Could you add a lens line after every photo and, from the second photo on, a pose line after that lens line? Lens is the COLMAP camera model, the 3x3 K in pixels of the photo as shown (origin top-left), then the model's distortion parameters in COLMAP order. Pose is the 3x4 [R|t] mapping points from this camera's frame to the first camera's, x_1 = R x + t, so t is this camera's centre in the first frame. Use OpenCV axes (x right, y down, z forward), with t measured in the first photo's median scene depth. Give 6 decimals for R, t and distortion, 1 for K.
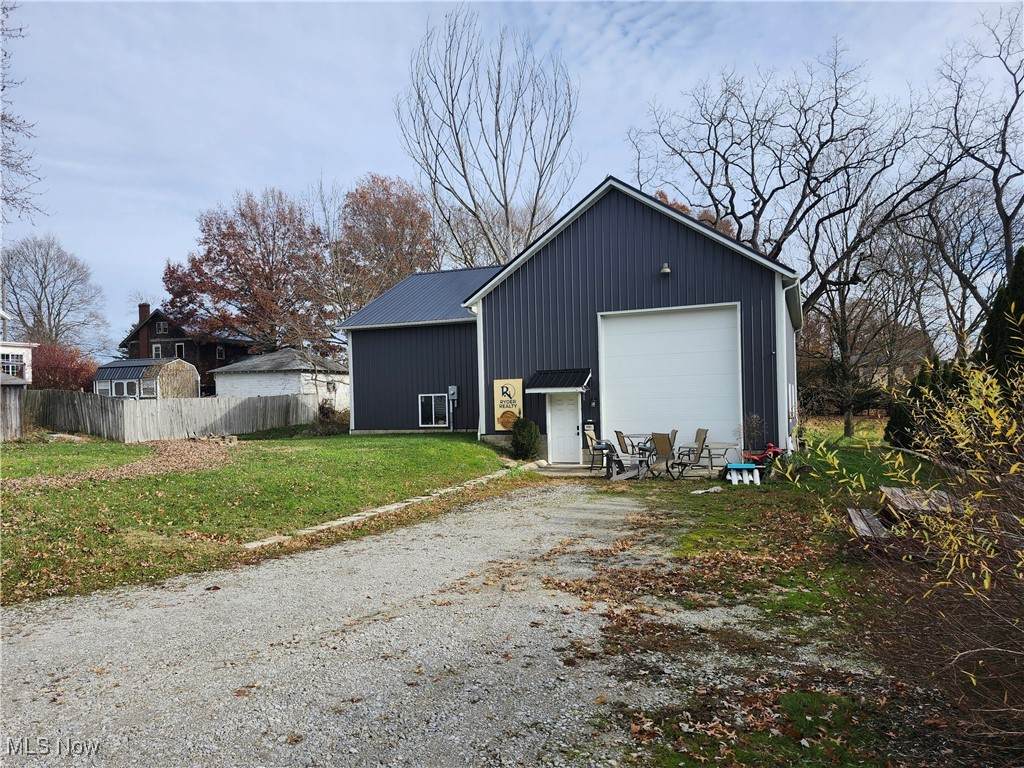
lens RADIAL K [[714.1, 0, 511.1], [0, 714.1, 390.2], [0, 0, 1]] dist [0.067804, 0.000440]
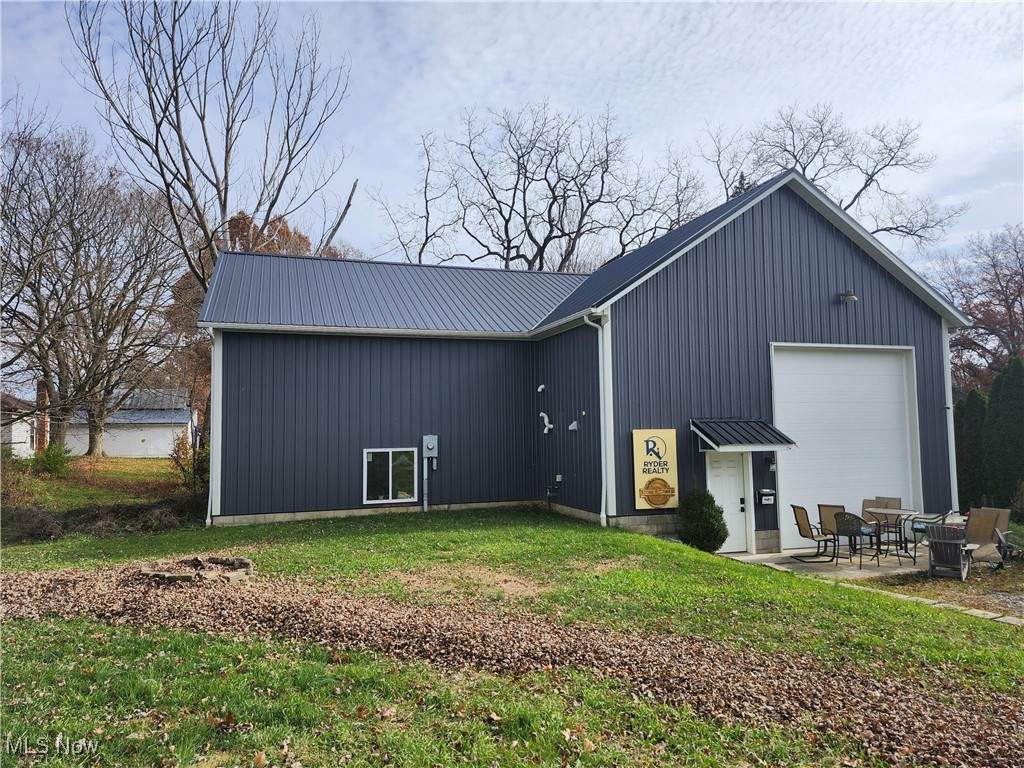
lens RADIAL K [[714.1, 0, 511.4], [0, 714.1, 379.2], [0, 0, 1]] dist [0.067804, 0.000440]
pose [[0.761354, 0.066444, 0.644923, -0.529984], [-0.013199, 0.996117, -0.087045, -0.002112], [-0.648202, 0.057760, 0.759275, 0.579122]]
